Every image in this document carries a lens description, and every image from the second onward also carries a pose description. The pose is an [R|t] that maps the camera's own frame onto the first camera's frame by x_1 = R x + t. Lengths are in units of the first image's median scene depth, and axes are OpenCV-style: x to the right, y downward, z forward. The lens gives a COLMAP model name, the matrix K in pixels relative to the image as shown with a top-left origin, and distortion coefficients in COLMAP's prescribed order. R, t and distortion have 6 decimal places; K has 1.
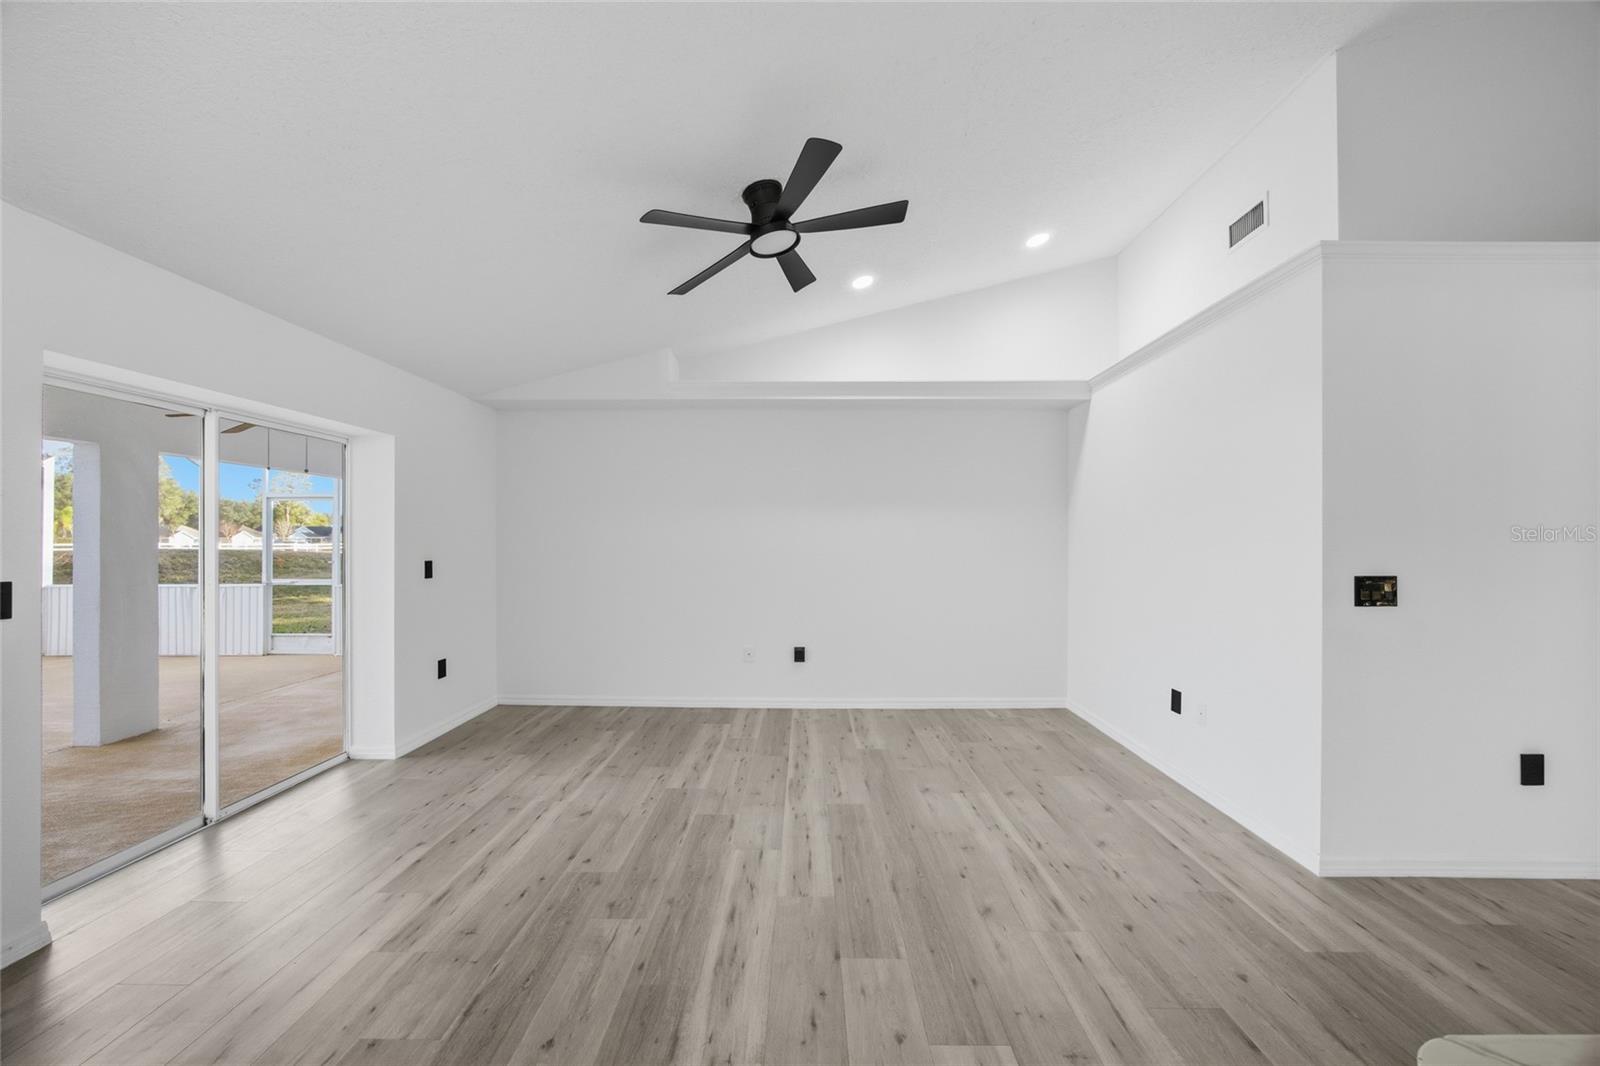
lens RADIAL K [[622.7, 0, 801.1], [0, 622.7, 537.5], [0, 0, 1]] dist [-0.017139, 0.005157]
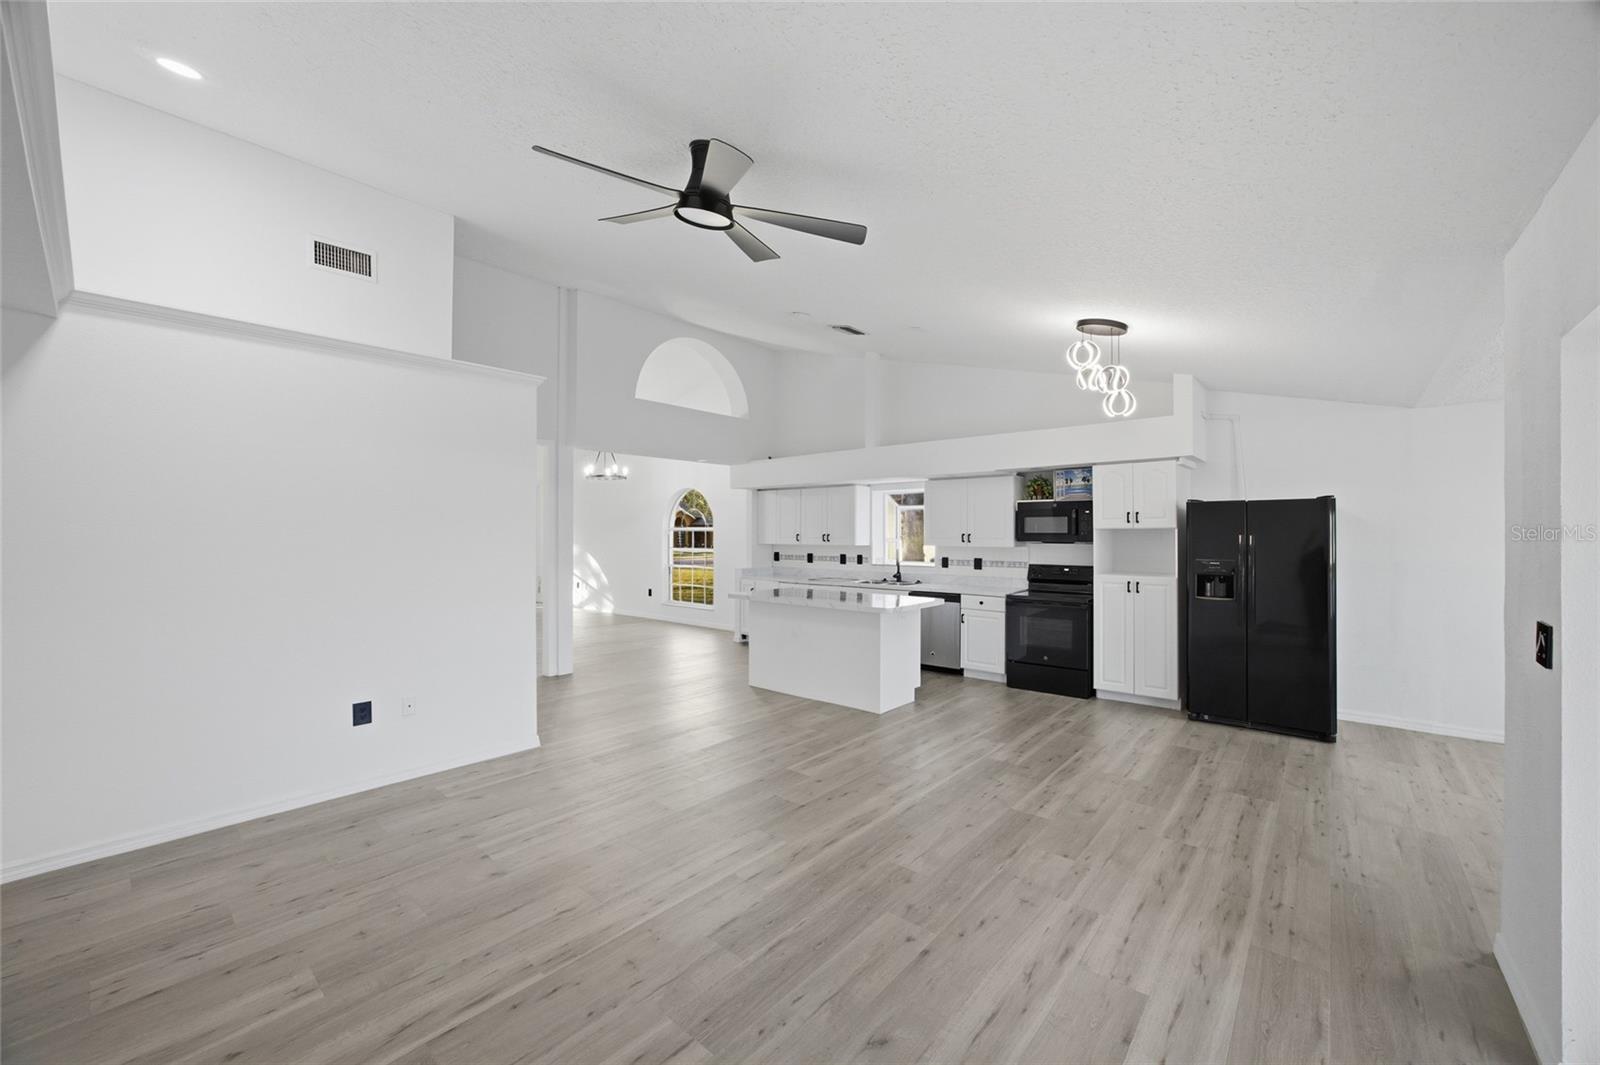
lens RADIAL K [[622.7, 0, 795.7], [0, 622.7, 524.6], [0, 0, 1]] dist [-0.017139, 0.005157]
pose [[-0.757243, 0.009430, 0.653065, -0.788681], [-0.006667, 0.999732, -0.022166, -0.033277], [-0.653099, -0.021139, -0.756978, 1.759722]]
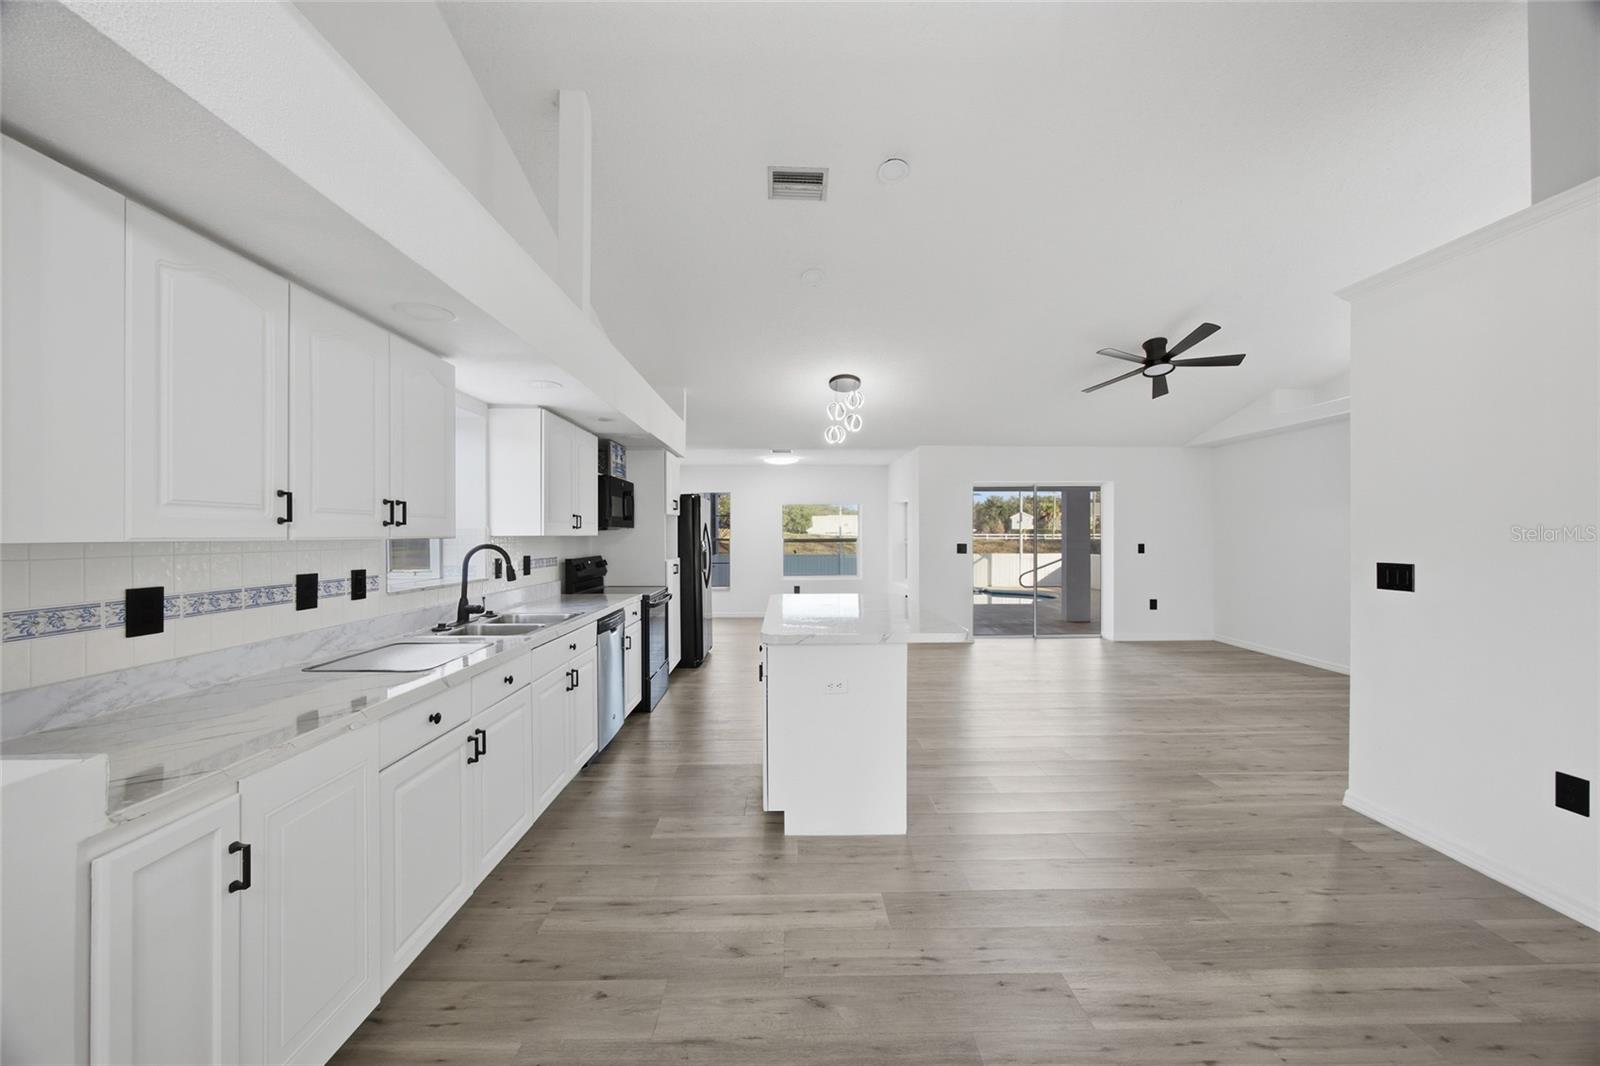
lens RADIAL K [[622.7, 0, 792.7], [0, 622.7, 522.8], [0, 0, 1]] dist [-0.017139, 0.005157]
pose [[0.010046, -0.017623, -0.999794, 1.925681], [0.023474, 0.999573, -0.017384, 0.005478], [0.999674, -0.023295, 0.010455, -0.103778]]
